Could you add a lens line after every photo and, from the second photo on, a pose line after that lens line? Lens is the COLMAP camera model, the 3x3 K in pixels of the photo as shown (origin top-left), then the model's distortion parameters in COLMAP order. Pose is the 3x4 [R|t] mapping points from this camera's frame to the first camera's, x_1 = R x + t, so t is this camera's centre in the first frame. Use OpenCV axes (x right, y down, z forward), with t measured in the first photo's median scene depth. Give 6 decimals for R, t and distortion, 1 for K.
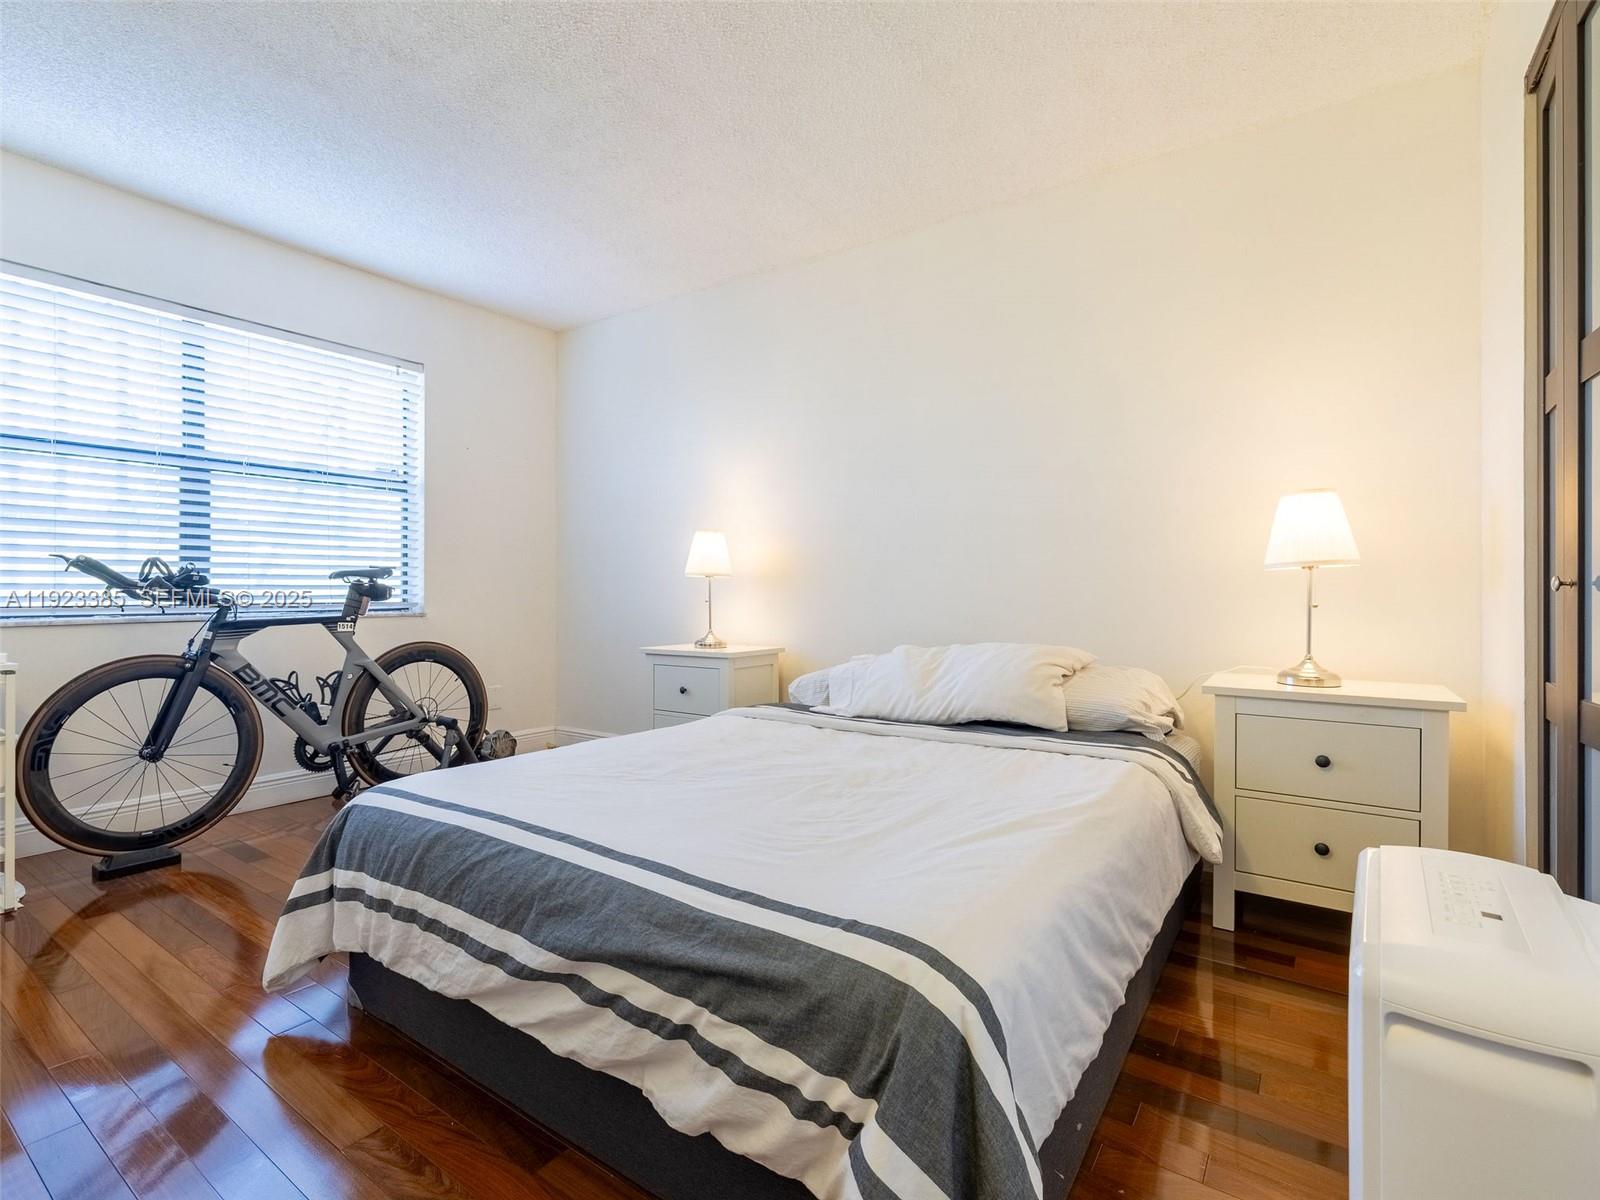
lens RADIAL K [[769.5, 0, 798.0], [0, 769.5, 597.5], [0, 0, 1]] dist [-0.009633, 0.005152]
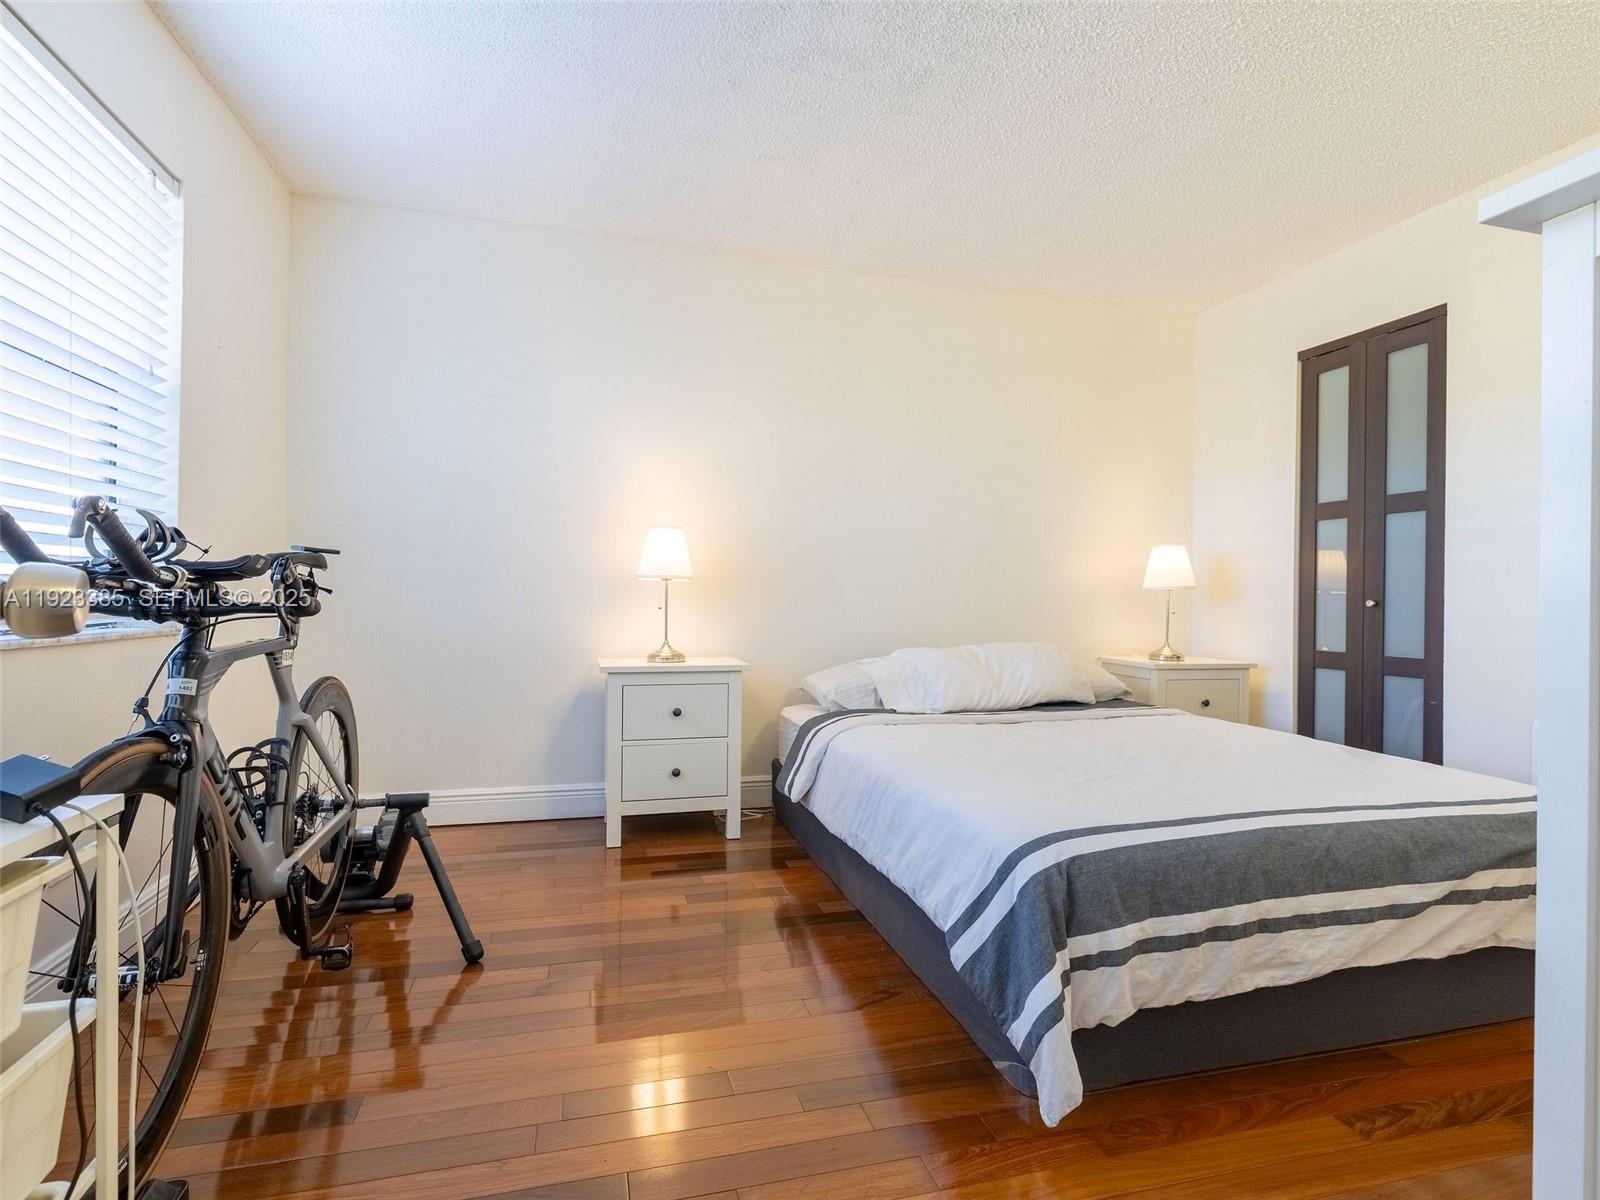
lens RADIAL K [[769.5, 0, 791.7], [0, 769.5, 599.3], [0, 0, 1]] dist [-0.009633, 0.005152]
pose [[0.643378, 0.001073, 0.765548, -0.954042], [-0.011649, 0.999897, 0.008389, -0.018526], [-0.765460, -0.014315, 0.643324, 0.458052]]
